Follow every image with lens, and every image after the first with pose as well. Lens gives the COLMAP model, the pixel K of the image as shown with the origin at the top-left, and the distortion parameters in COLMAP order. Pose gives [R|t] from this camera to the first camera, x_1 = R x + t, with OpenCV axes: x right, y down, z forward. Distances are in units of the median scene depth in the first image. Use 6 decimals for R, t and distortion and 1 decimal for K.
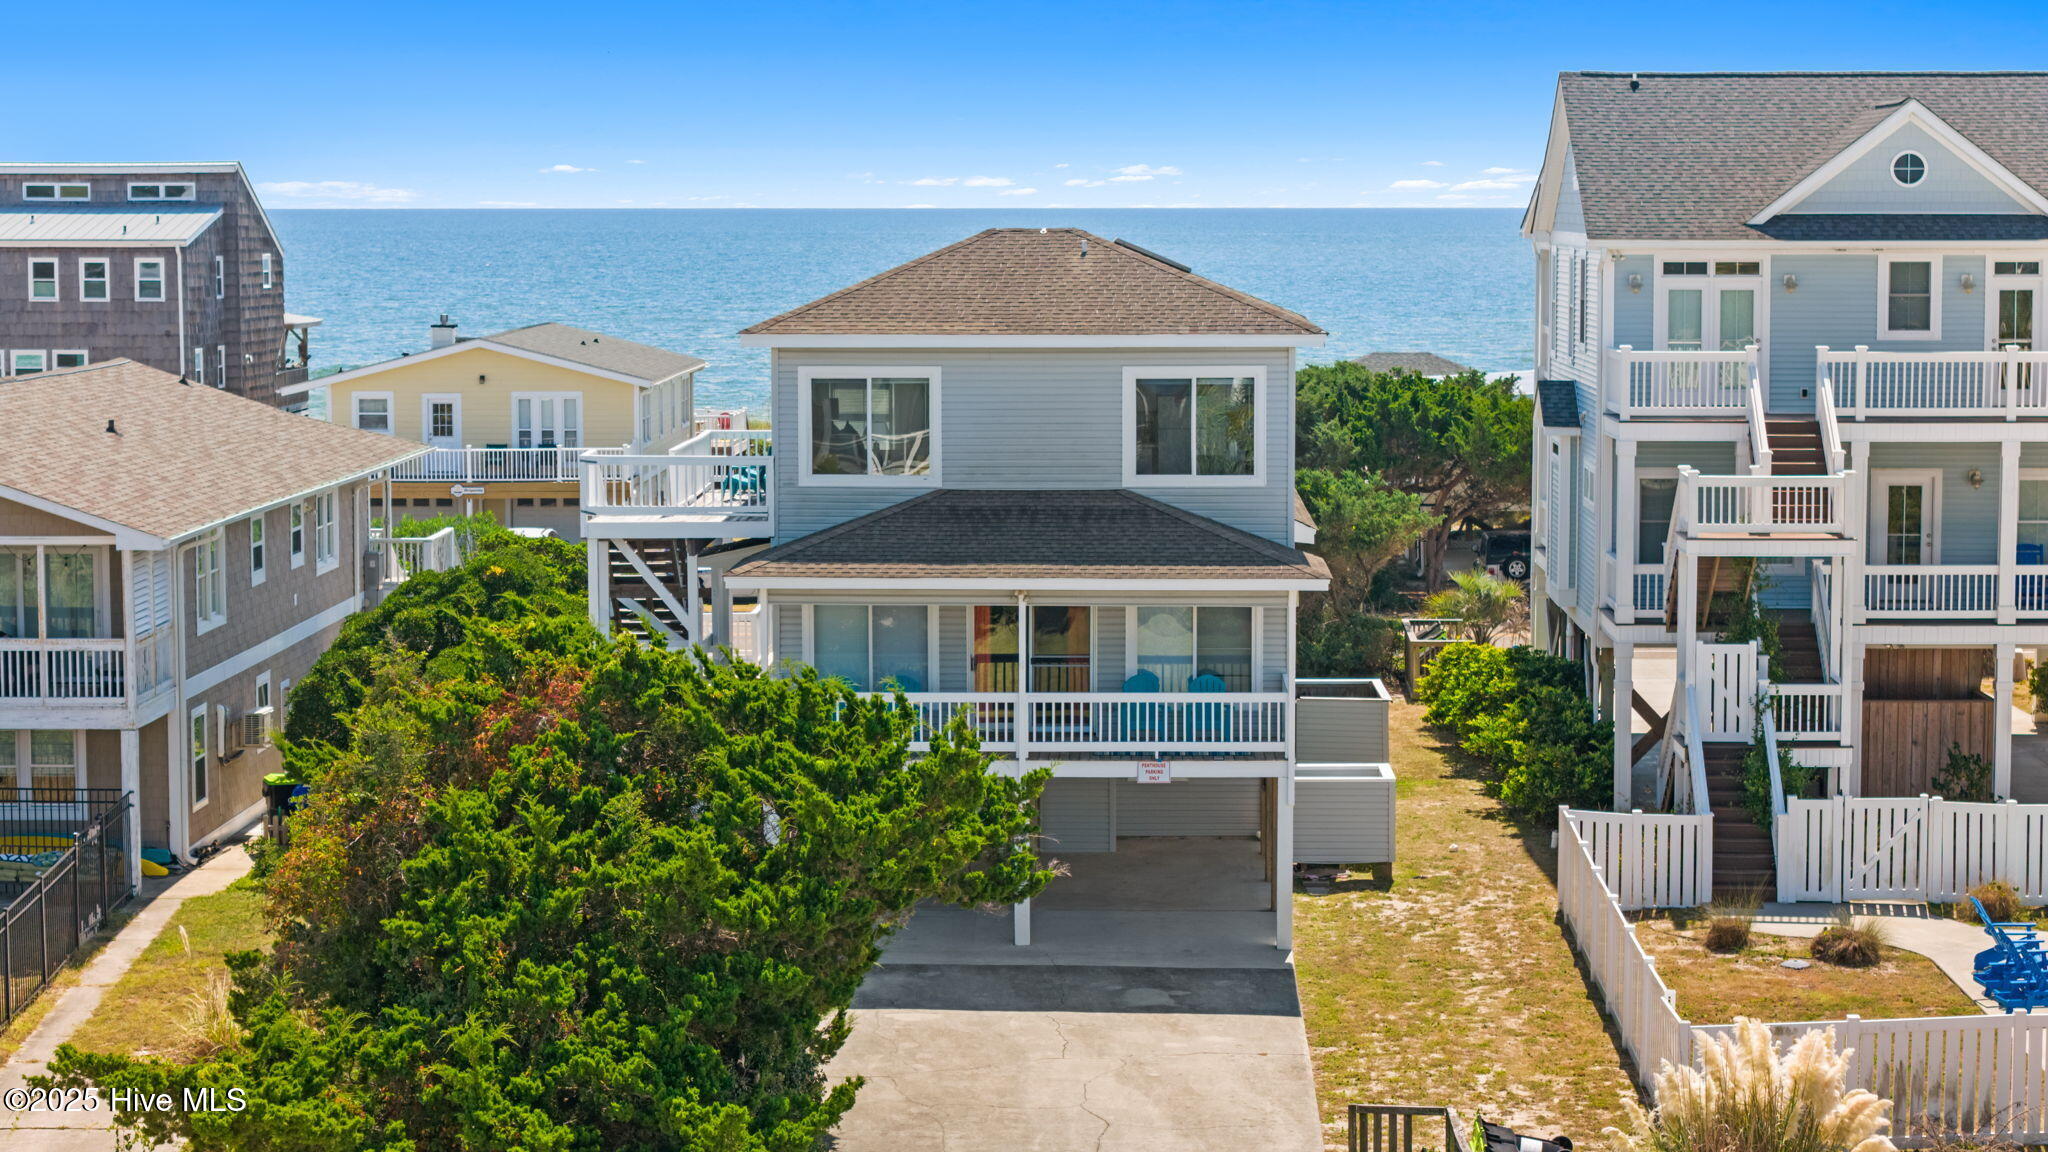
lens RADIAL K [[4077.4, 0, 1024.0], [0, 4077.4, 576.0], [0, 0, 1]] dist [-0.061850, 0.603181]
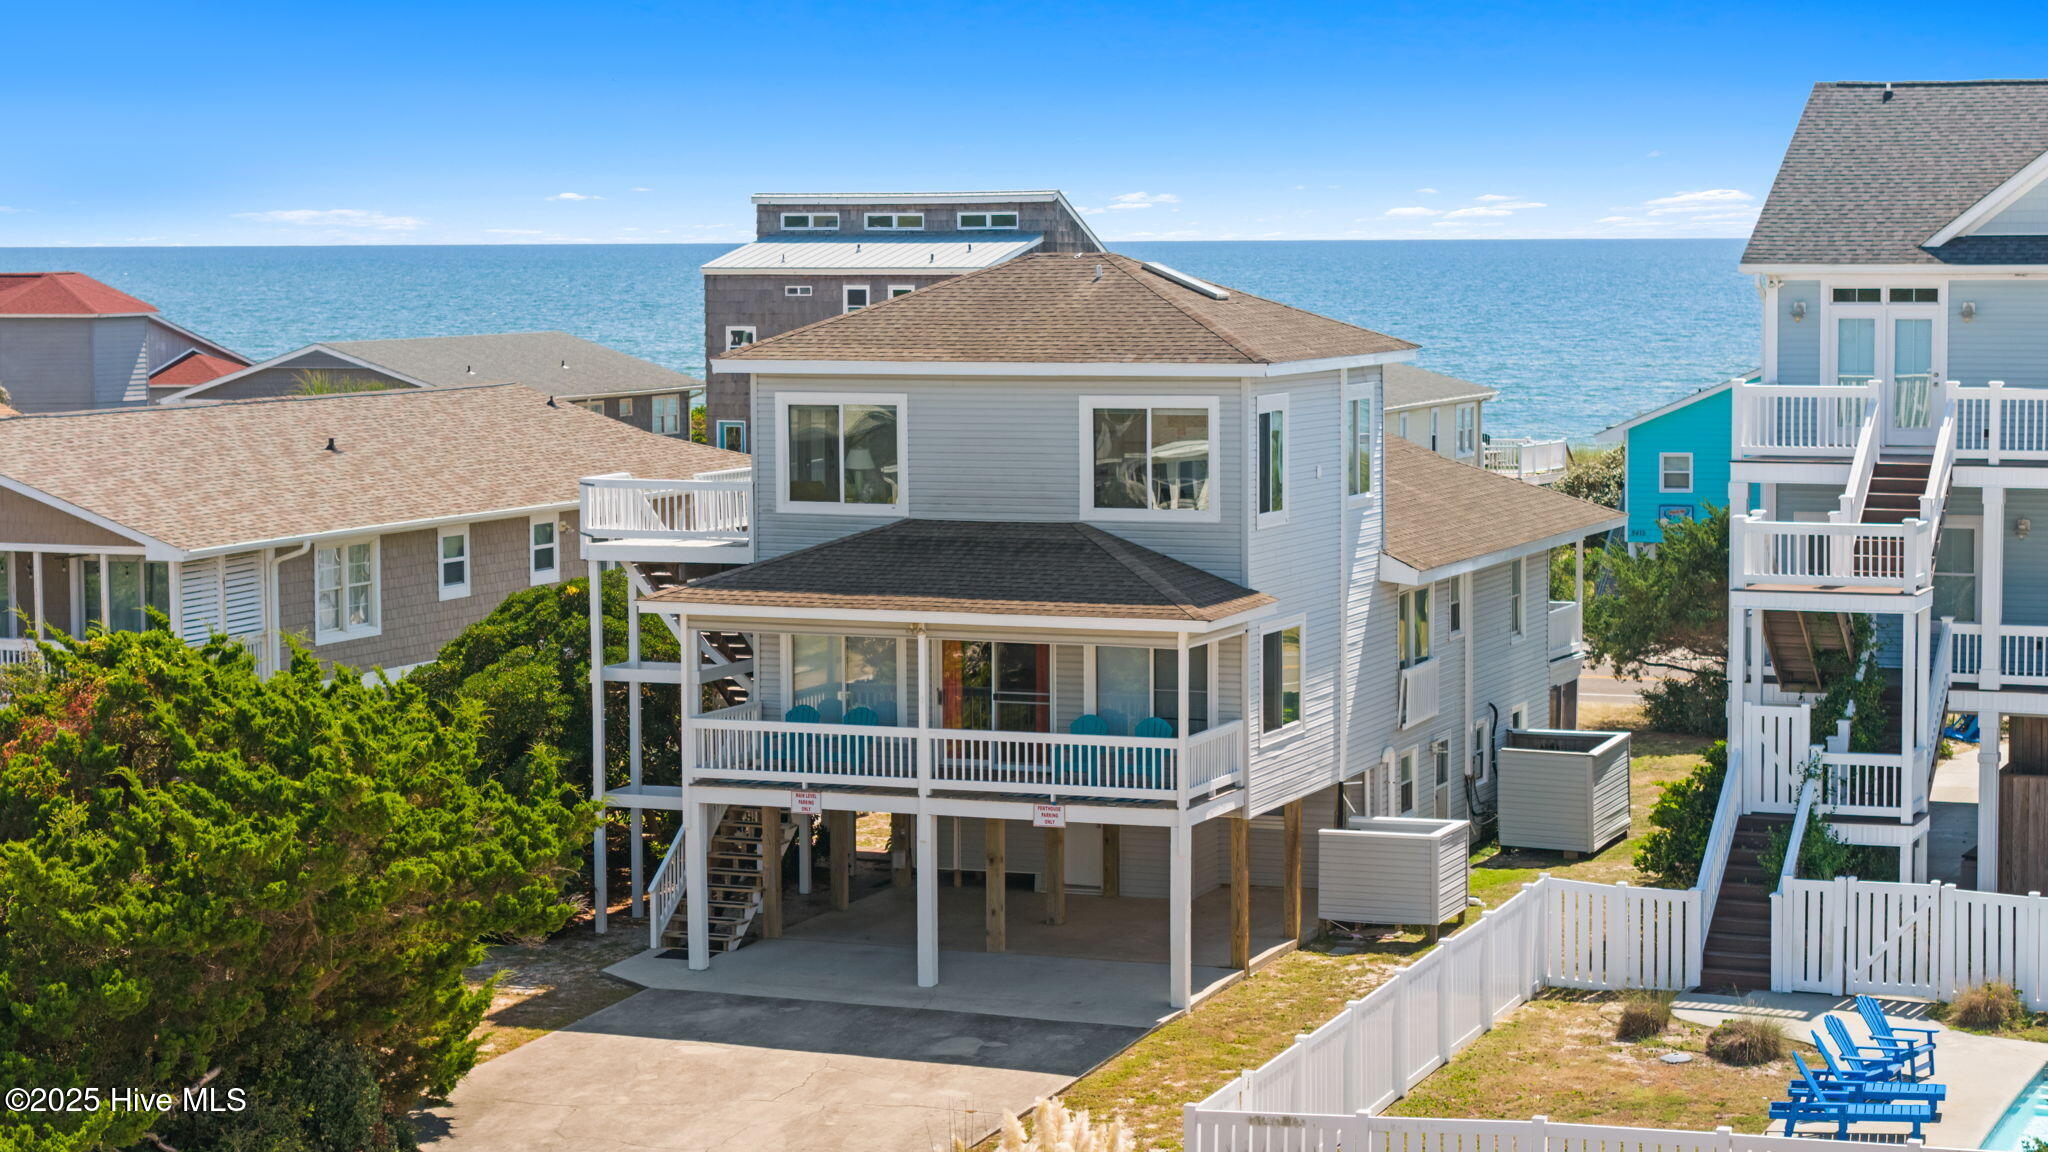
lens RADIAL K [[4077.4, 0, 1024.0], [0, 4077.4, 576.0], [0, 0, 1]] dist [-0.061850, 0.603181]
pose [[0.937019, 0.024939, -0.348388, 0.331835], [-0.027474, 0.999620, -0.002336, -0.005671], [0.348197, 0.011760, 0.937347, 0.084935]]
